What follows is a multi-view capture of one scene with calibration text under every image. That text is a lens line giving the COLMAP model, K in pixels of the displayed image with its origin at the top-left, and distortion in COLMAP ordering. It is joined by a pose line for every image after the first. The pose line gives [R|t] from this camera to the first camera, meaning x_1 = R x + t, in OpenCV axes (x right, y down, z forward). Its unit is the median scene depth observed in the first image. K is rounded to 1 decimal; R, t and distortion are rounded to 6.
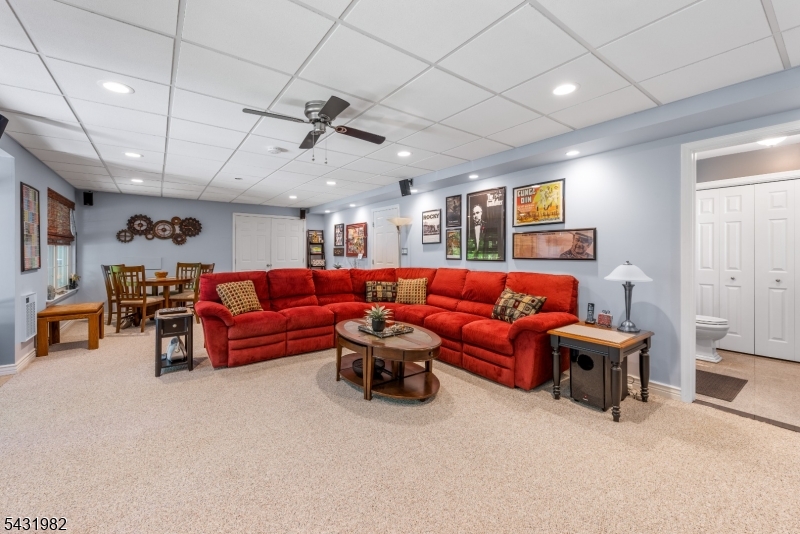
lens RADIAL K [[324.3, 0, 400.5], [0, 324.3, 252.8], [0, 0, 1]] dist [0.007331, -0.003793]
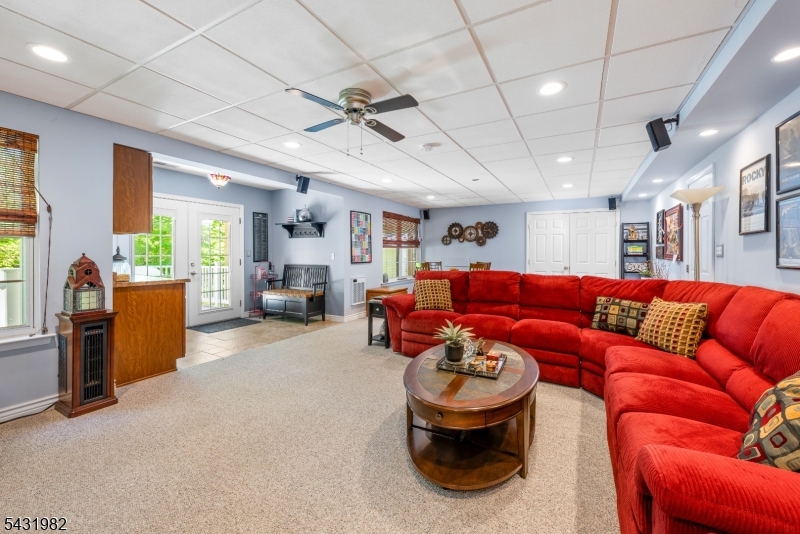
lens RADIAL K [[324.3, 0, 396.4], [0, 324.3, 255.2], [0, 0, 1]] dist [0.007331, -0.003793]
pose [[0.415813, 0.007195, -0.909422, 0.310247], [-0.004240, 0.999973, 0.005973, 0.002091], [0.909440, 0.001373, 0.415832, 0.338720]]
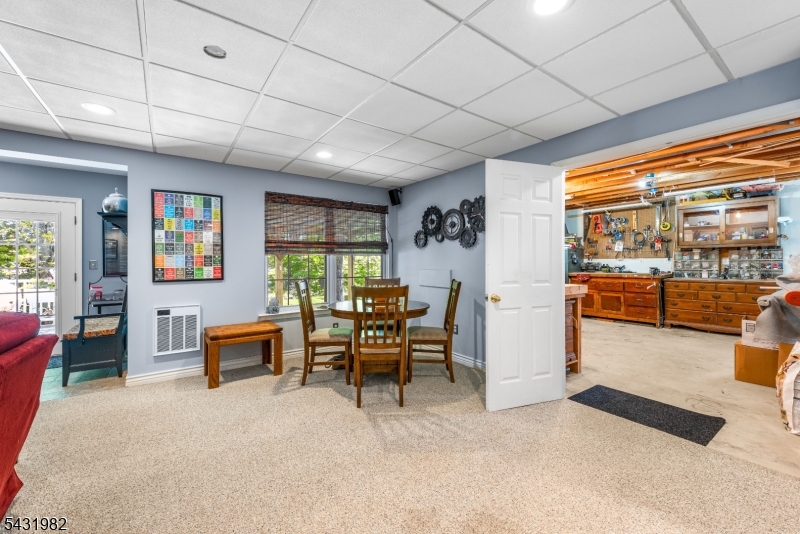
lens RADIAL K [[324.3, 0, 400.2], [0, 324.3, 259.7], [0, 0, 1]] dist [0.007331, -0.003793]
pose [[-0.020118, -0.007772, -0.999767, -0.153969], [0.000922, 0.999969, -0.007793, -0.000637], [0.999797, -0.001078, -0.020110, 1.186824]]
